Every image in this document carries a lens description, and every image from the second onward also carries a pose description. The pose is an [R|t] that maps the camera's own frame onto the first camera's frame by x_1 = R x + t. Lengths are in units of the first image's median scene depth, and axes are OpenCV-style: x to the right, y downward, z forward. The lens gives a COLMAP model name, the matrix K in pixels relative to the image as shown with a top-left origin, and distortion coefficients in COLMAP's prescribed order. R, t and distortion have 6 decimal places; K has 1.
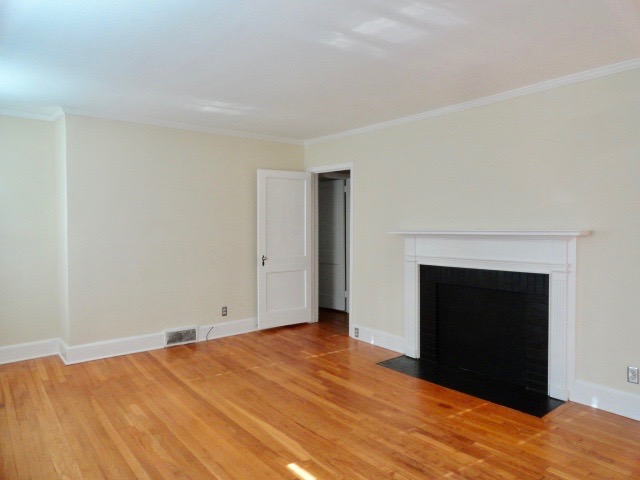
lens RADIAL K [[436.3, 0, 321.5], [0, 436.3, 237.8], [0, 0, 1]] dist [-0.006890, 0.000347]
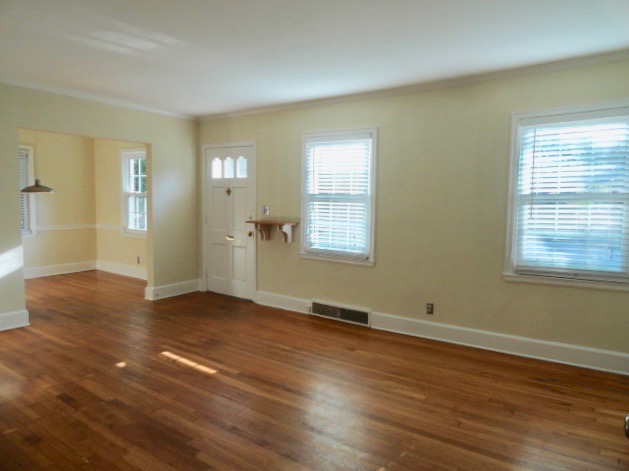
lens RADIAL K [[436.9, 0, 317.3], [0, 436.9, 236.1], [0, 0, 1]] dist [-0.009385, -0.001079]
pose [[-0.962552, 0.011908, -0.270834, 0.014355], [-0.020032, 0.993179, 0.114863, -0.038092], [0.270354, 0.115987, -0.955749, 1.448081]]
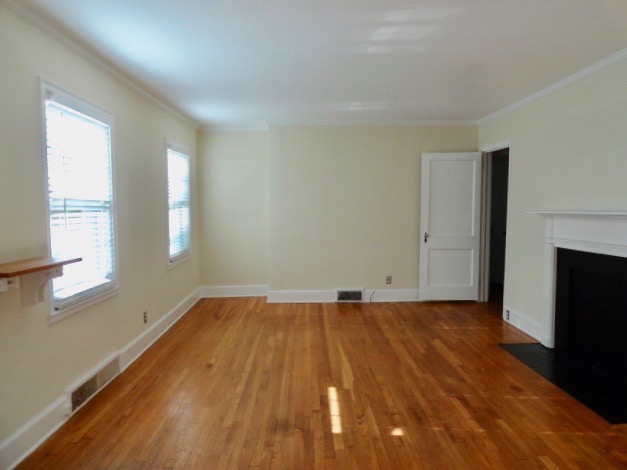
lens RADIAL K [[435.5, 0, 316.3], [0, 435.5, 235.6], [0, 0, 1]] dist [-0.009385, -0.001079]
pose [[0.793277, 0.040166, -0.607535, 0.409606], [-0.016842, 0.998887, 0.044049, 0.005615], [0.608629, -0.024711, 0.793070, -0.031544]]
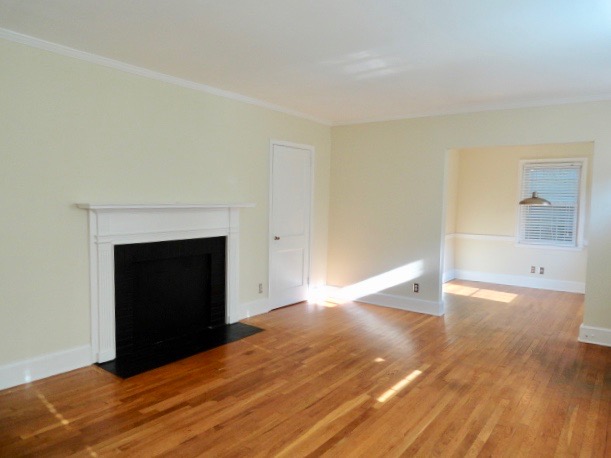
lens RADIAL K [[436.2, 0, 305.5], [0, 436.2, 229.0], [0, 0, 1]] dist [-0.004920, -0.000374]
pose [[-0.248736, -0.066539, 0.966283, -0.715851], [0.010315, 0.997399, 0.071337, -0.027685], [-0.968516, 0.027711, -0.247402, 0.919873]]
